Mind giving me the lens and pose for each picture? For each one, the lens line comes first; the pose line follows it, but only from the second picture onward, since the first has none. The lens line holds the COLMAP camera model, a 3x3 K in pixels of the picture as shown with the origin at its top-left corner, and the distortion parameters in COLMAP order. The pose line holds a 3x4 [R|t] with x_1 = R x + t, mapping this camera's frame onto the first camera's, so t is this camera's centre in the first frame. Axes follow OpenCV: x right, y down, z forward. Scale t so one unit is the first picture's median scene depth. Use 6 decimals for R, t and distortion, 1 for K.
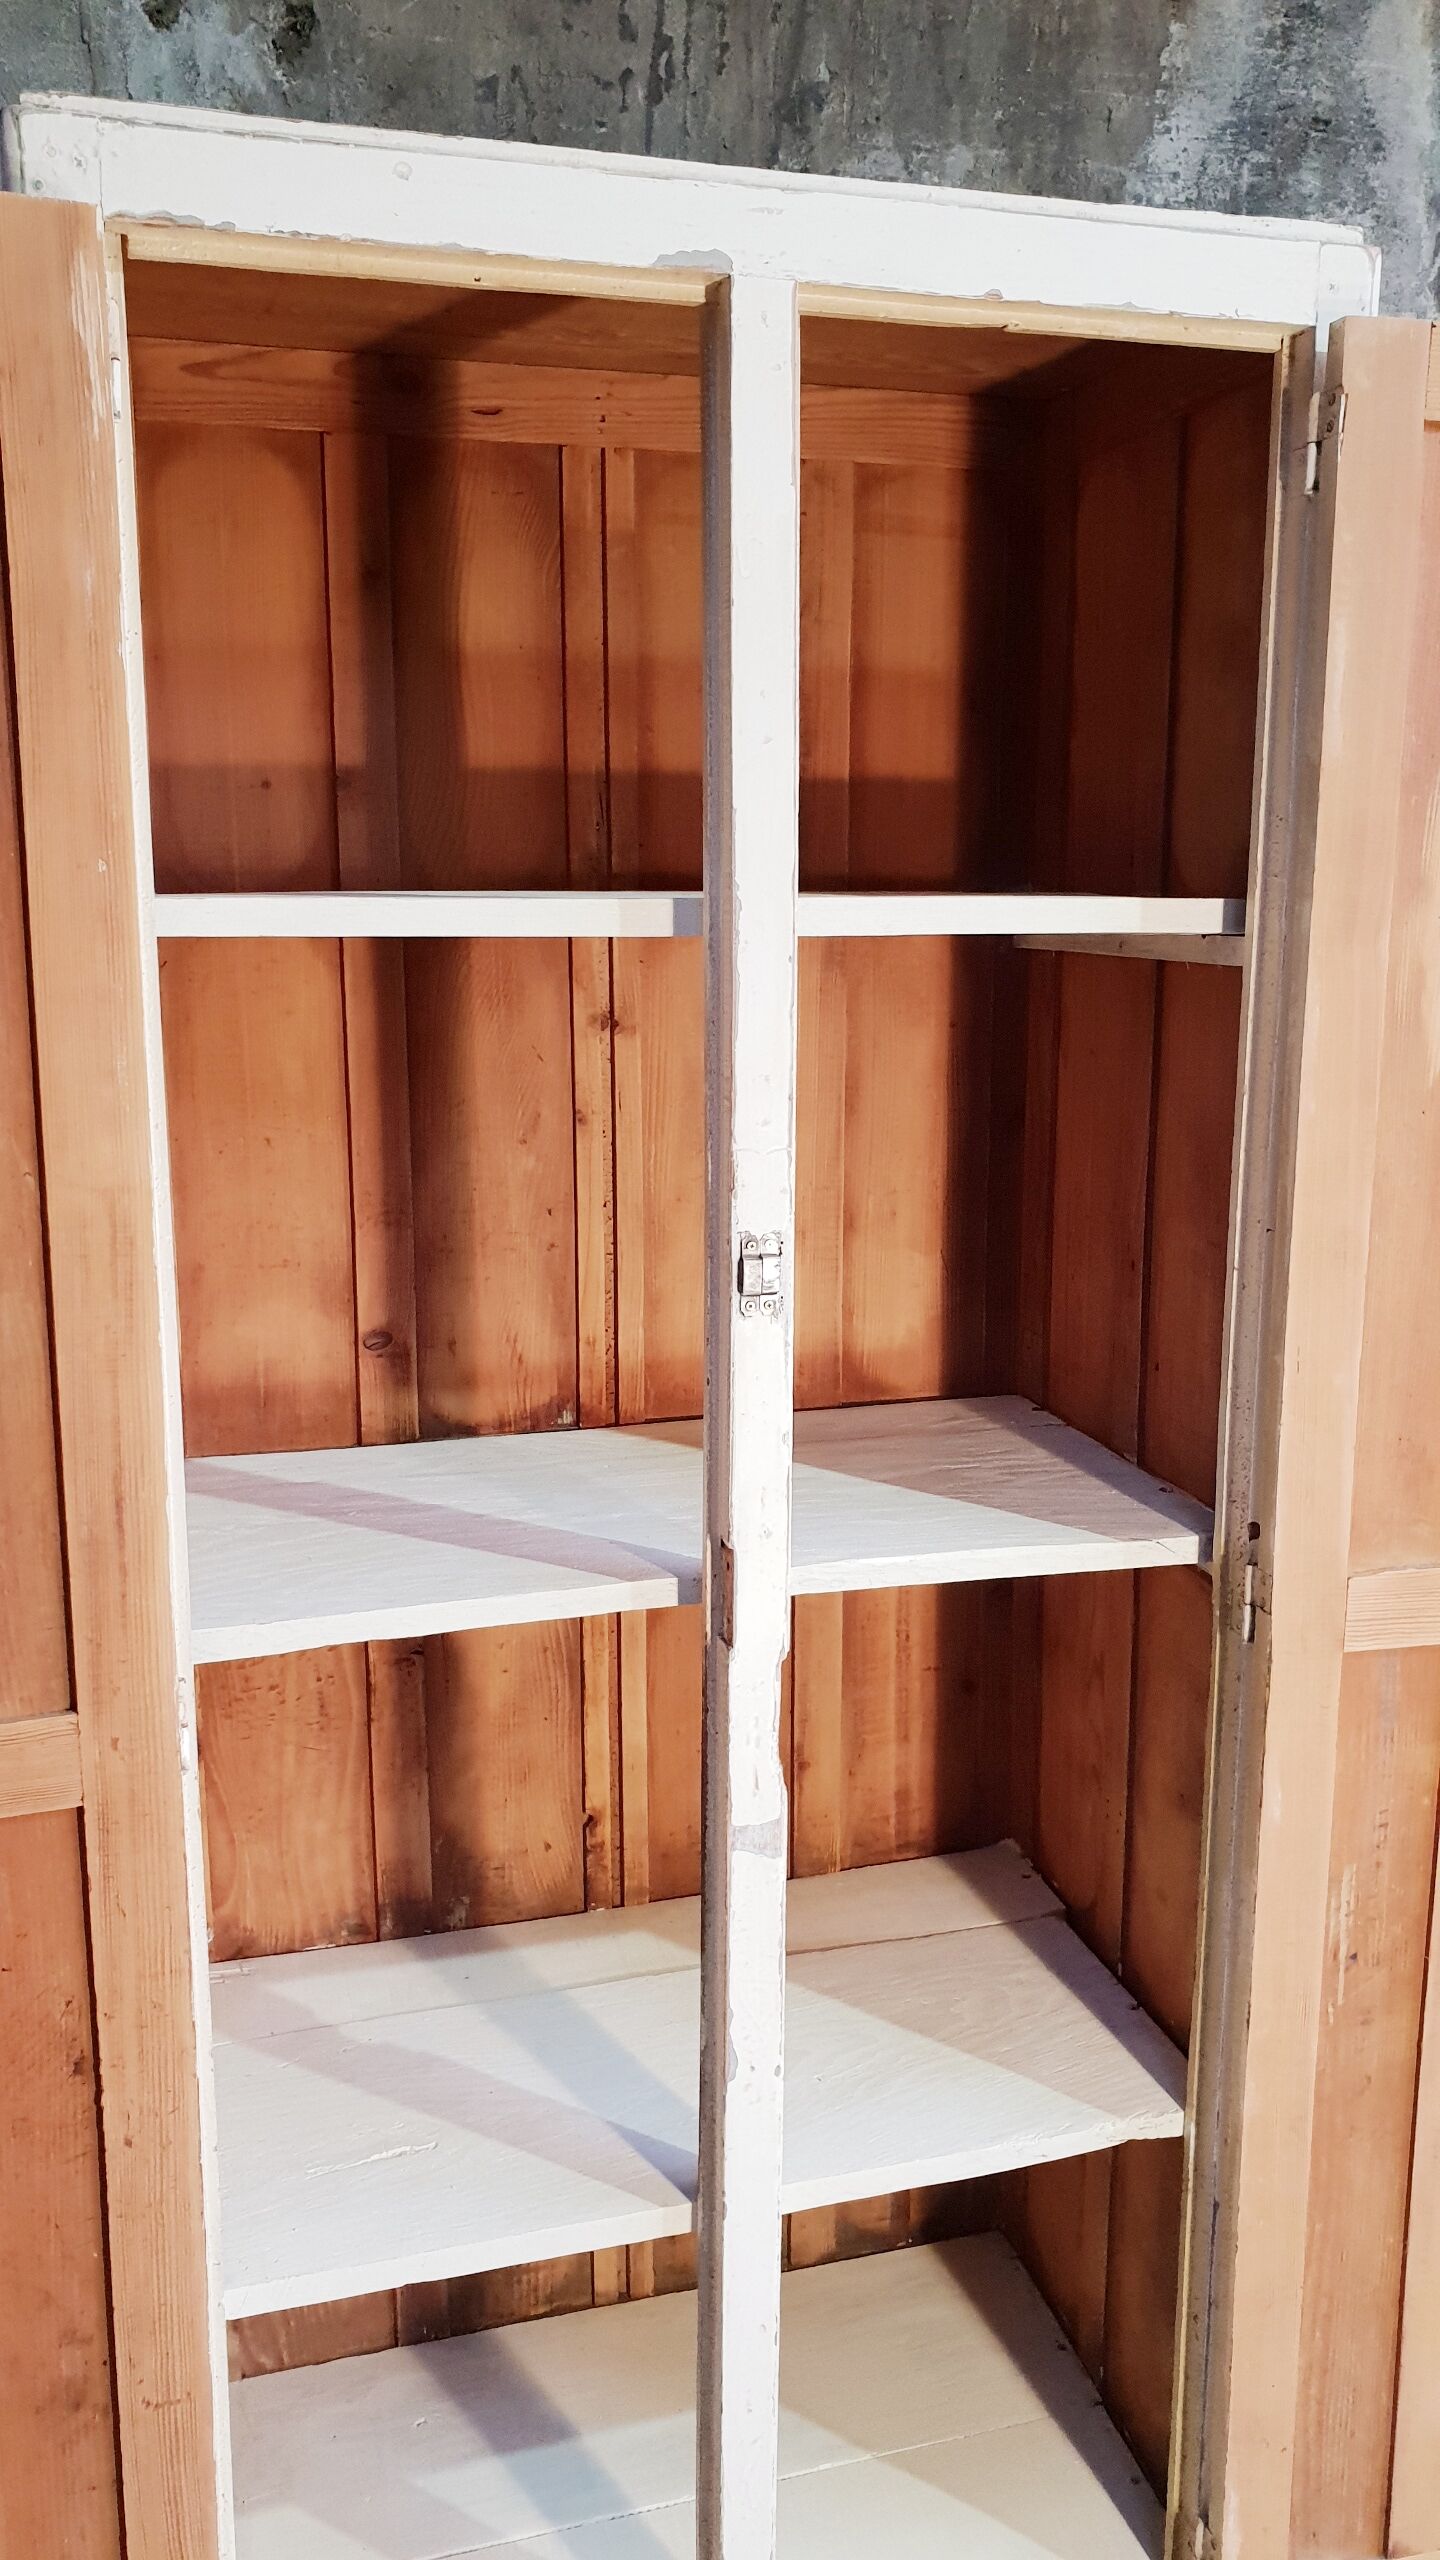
lens RADIAL K [[2016.3, 0, 765.3], [0, 2016.3, 1264.7], [0, 0, 1]] dist [-0.010477, 0.043516]
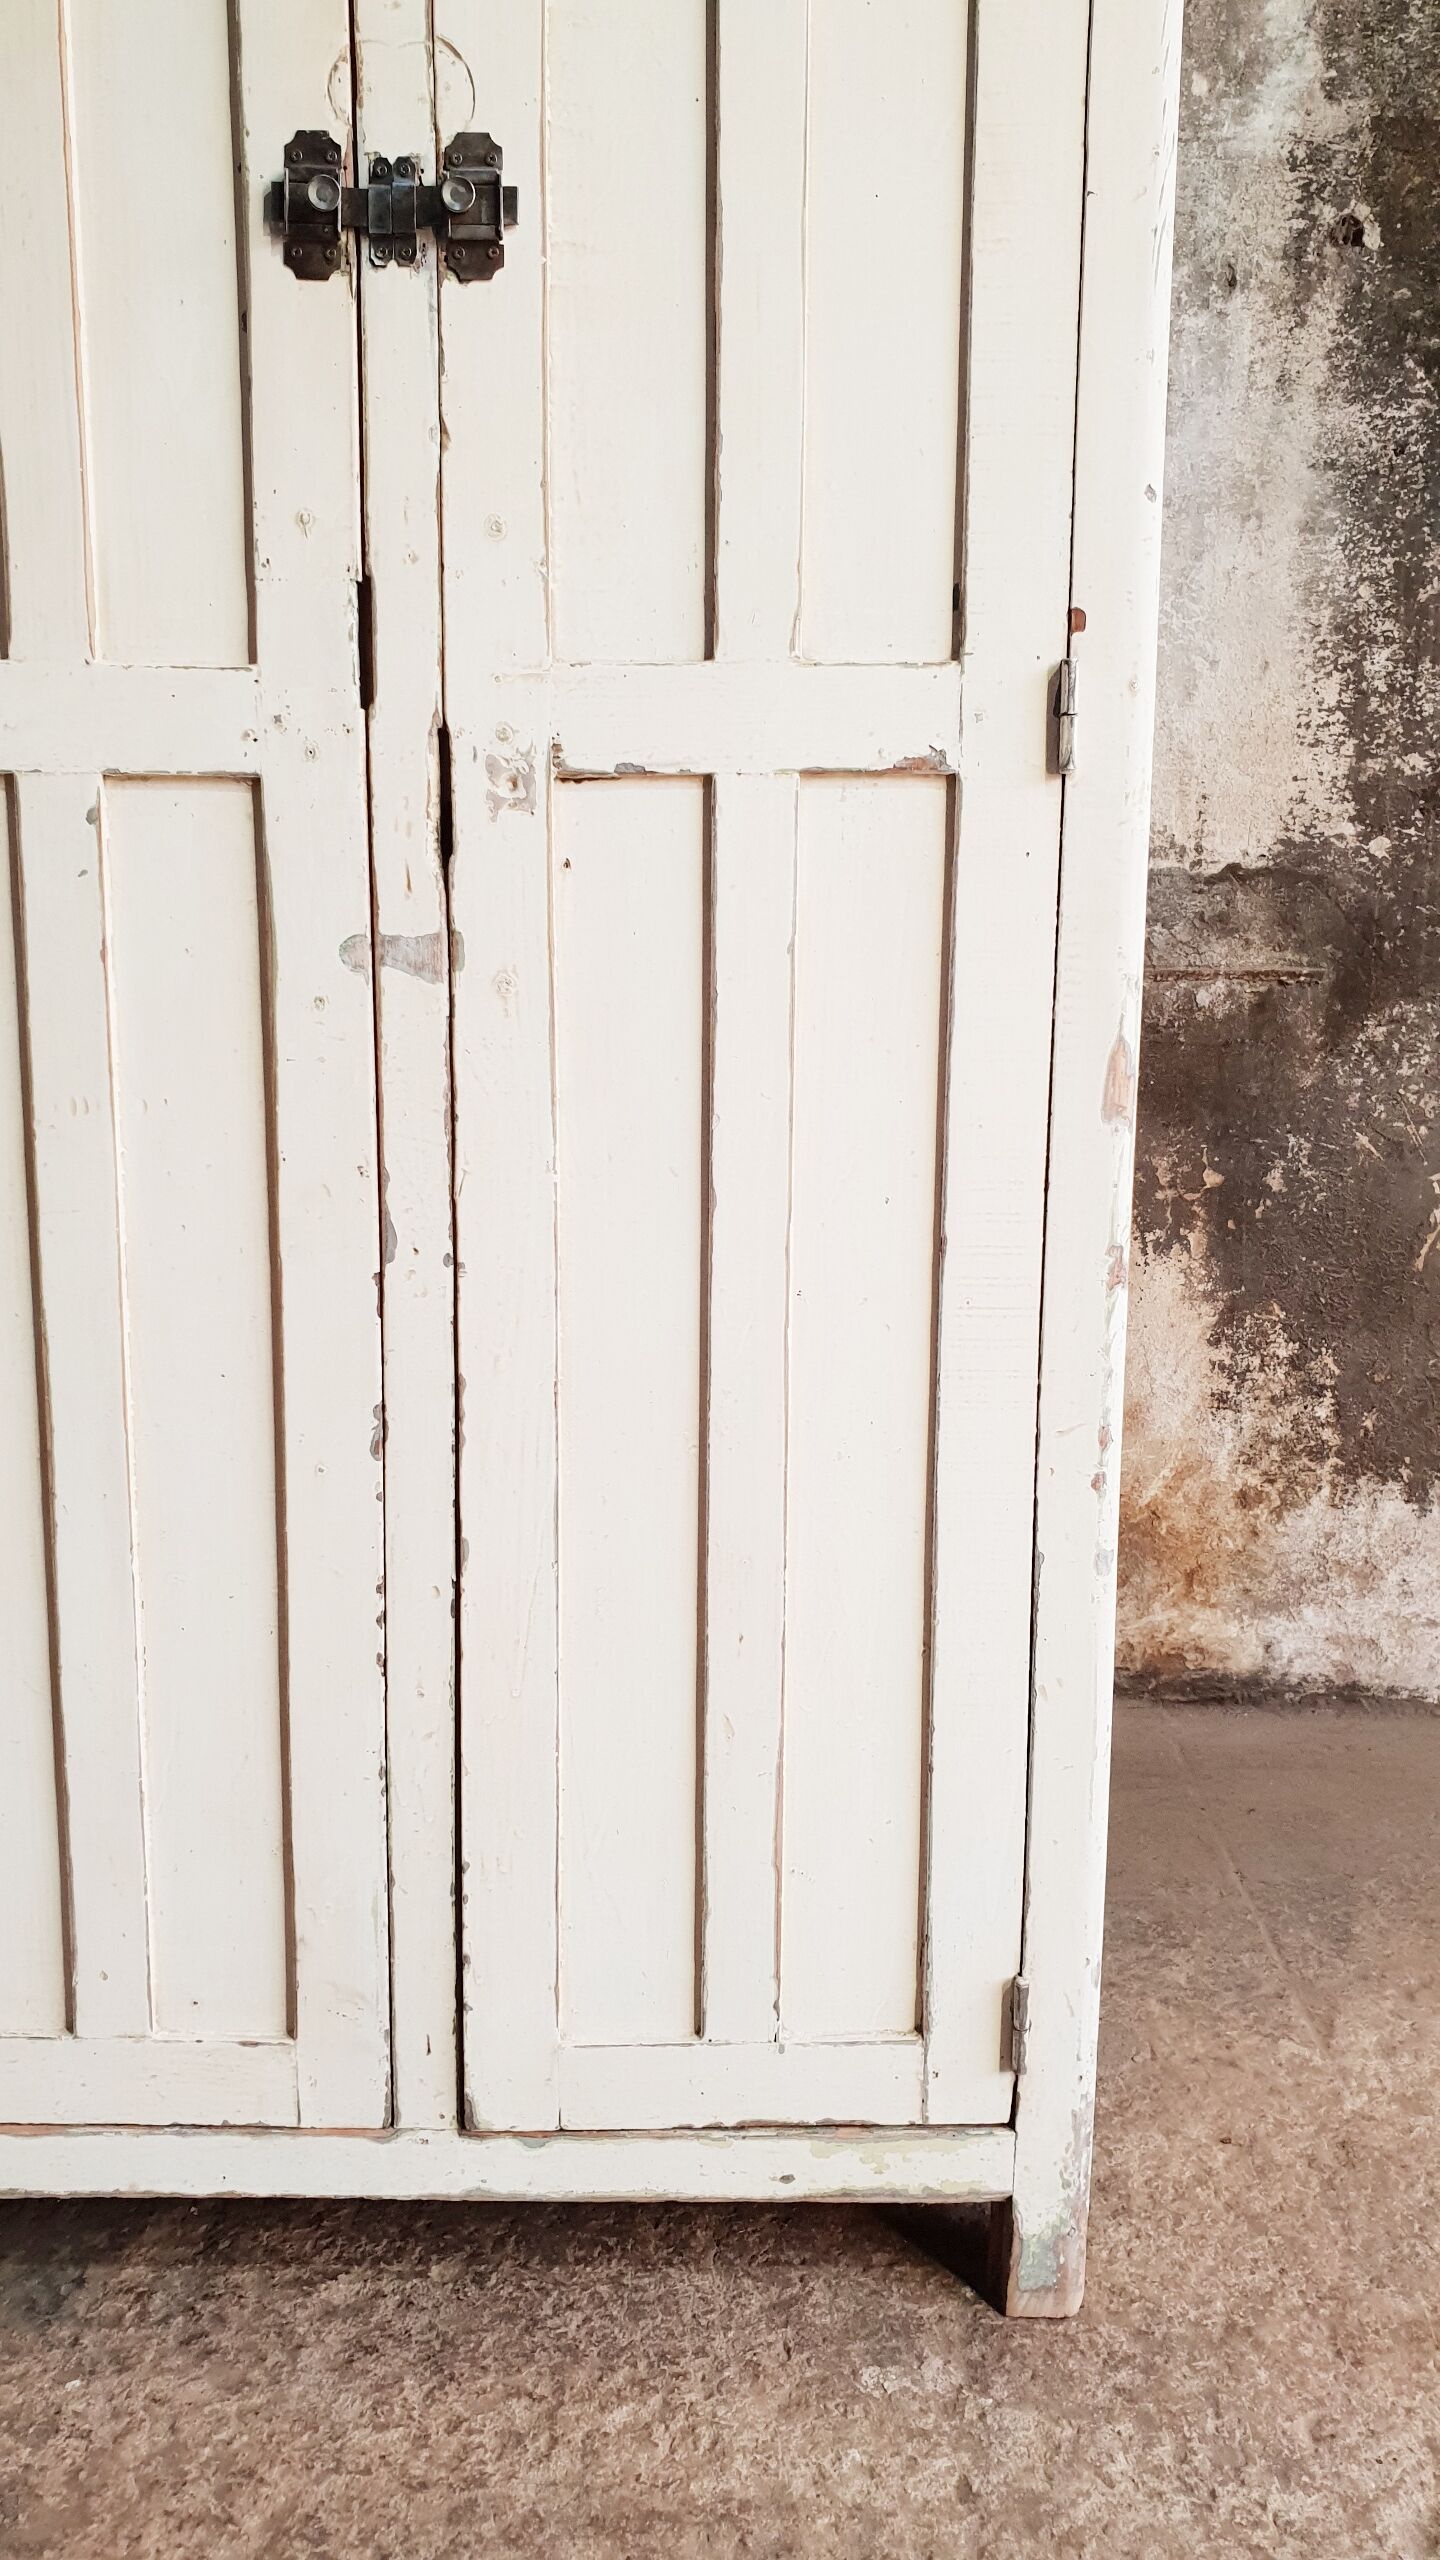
lens RADIAL K [[2016.3, 0, 742.8], [0, 2016.3, 1274.7], [0, 0, 1]] dist [-0.010477, 0.043516]
pose [[0.957644, 0.049375, -0.283689, 0.271799], [-0.055986, 0.998315, -0.015239, 0.309837], [0.282459, 0.030476, 0.958795, 0.179222]]
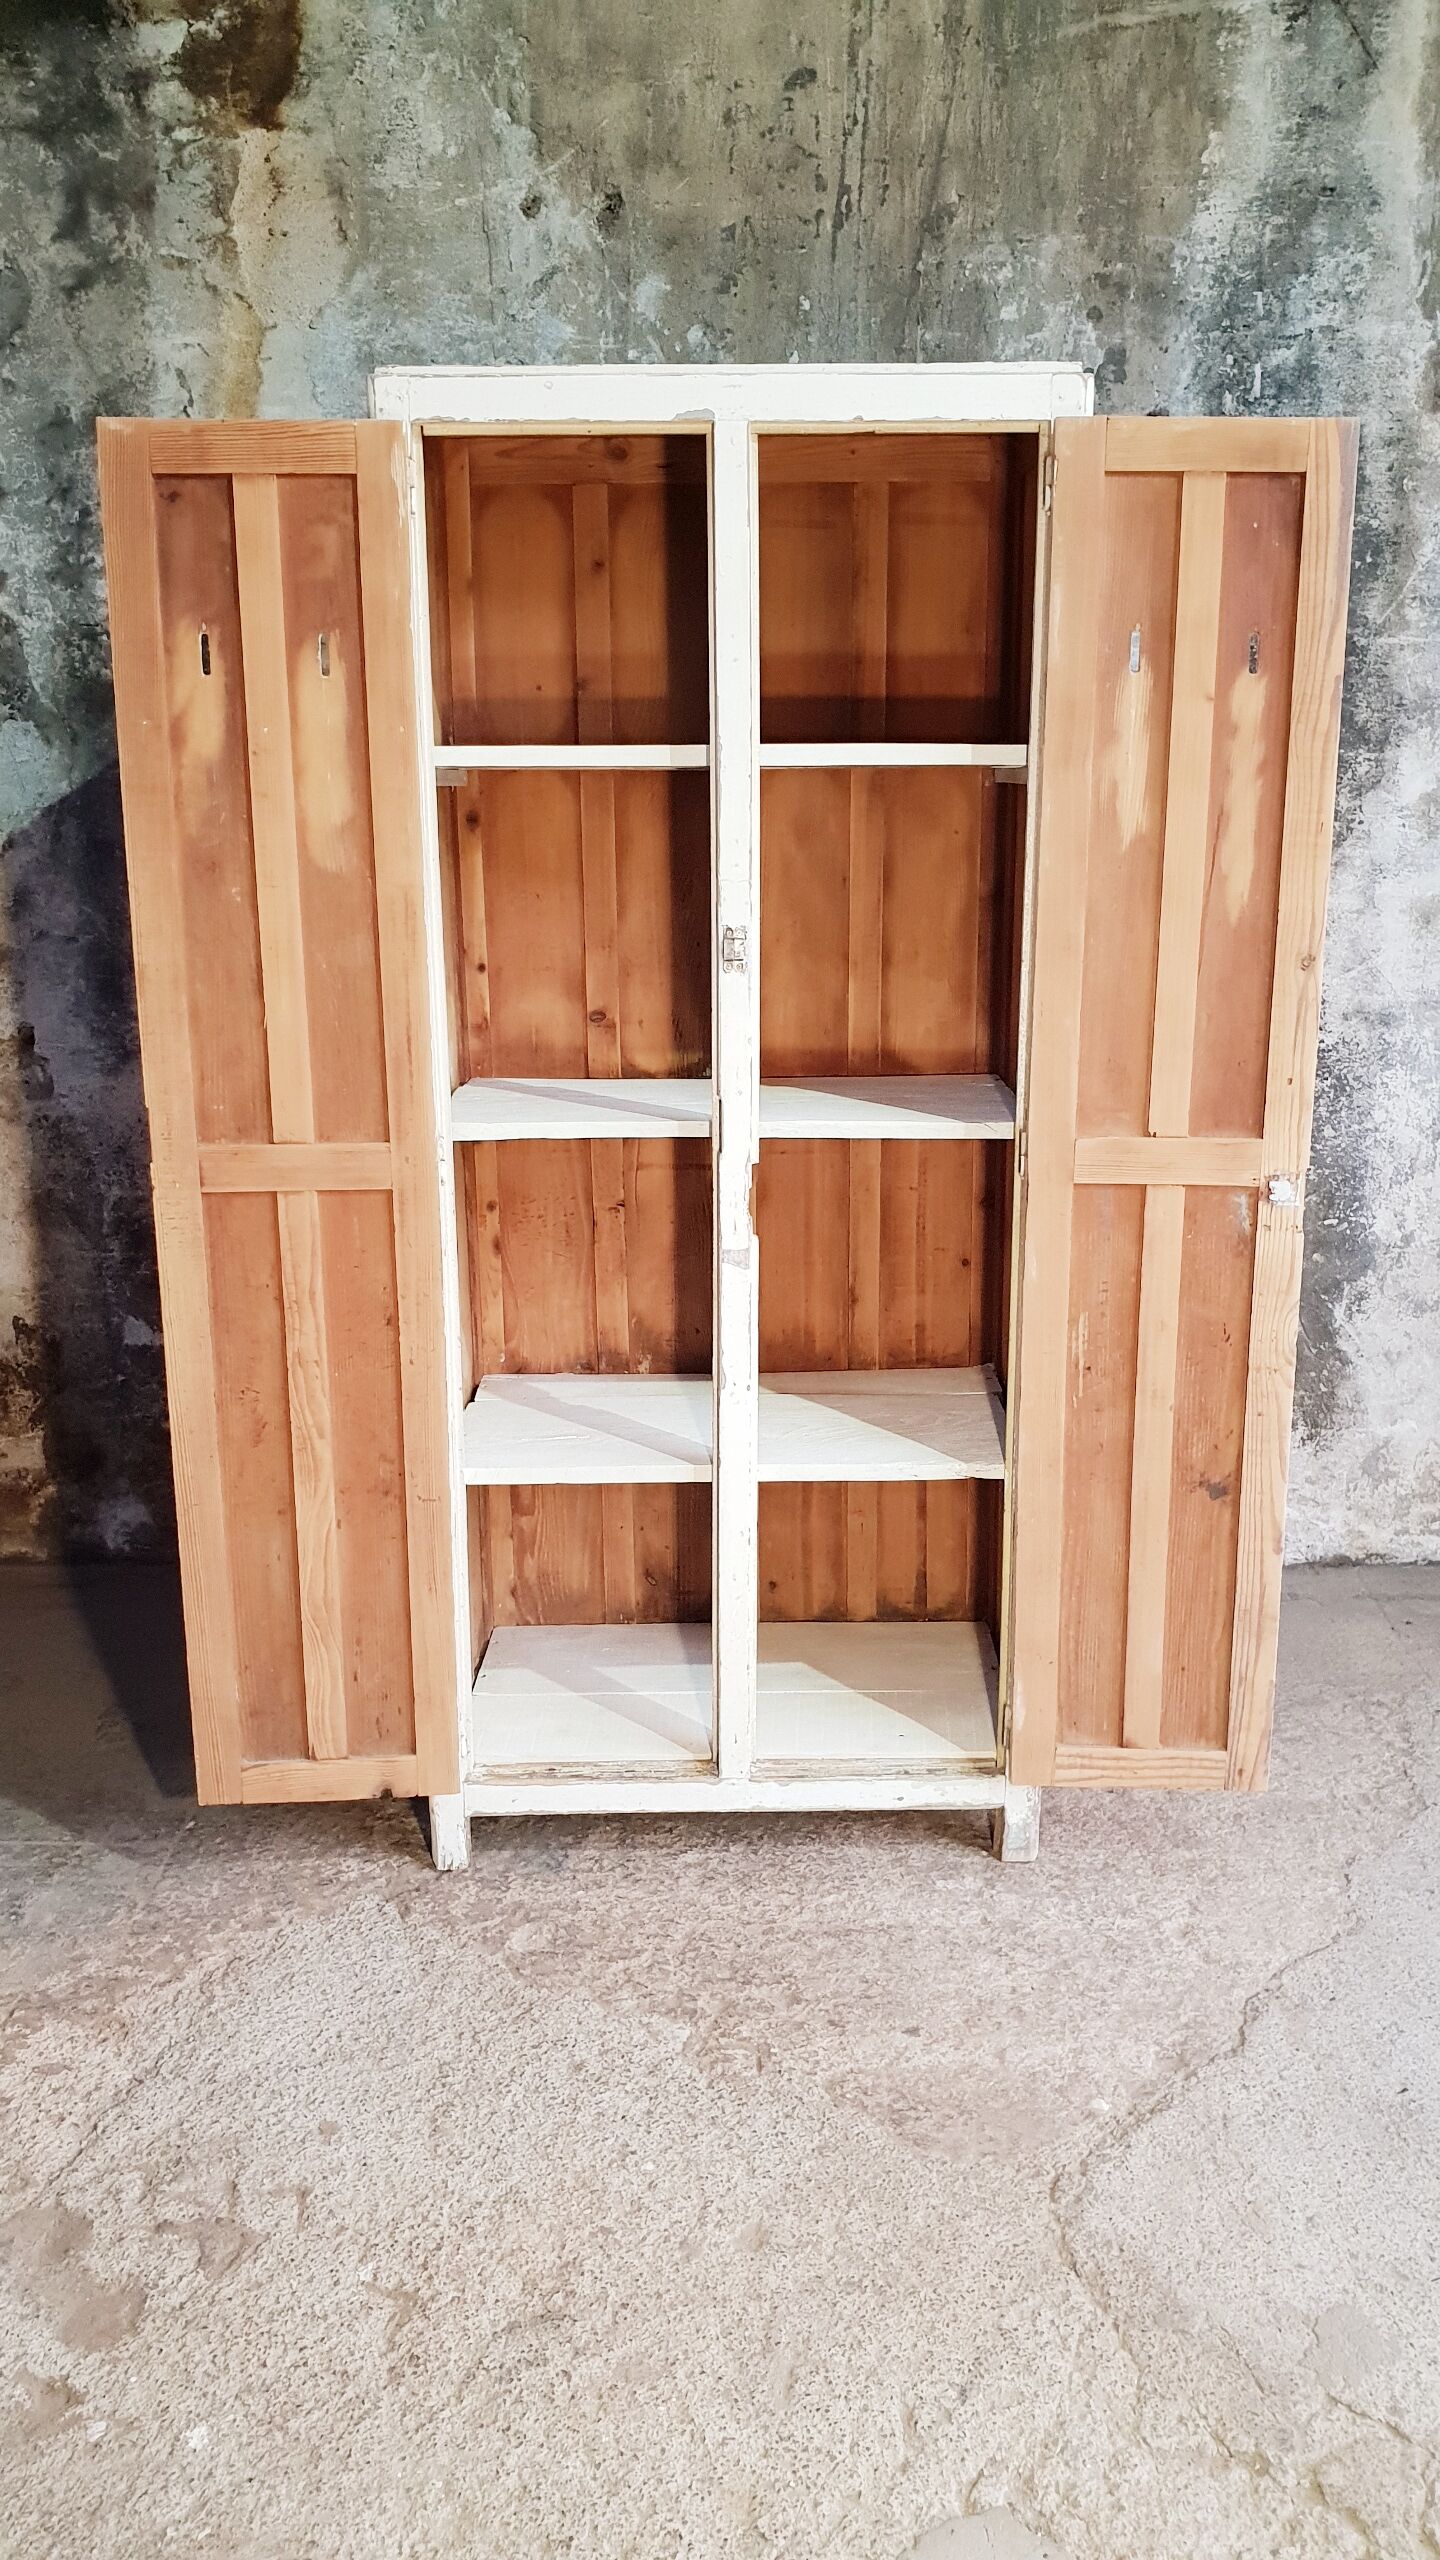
lens RADIAL K [[2016.3, 0, 767.9], [0, 2016.3, 1272.1], [0, 0, 1]] dist [-0.010477, 0.043516]
pose [[0.963618, 0.057952, -0.260926, 0.375551], [-0.044046, 0.997296, 0.058833, 0.137339], [0.263630, -0.045200, 0.963564, -0.577437]]
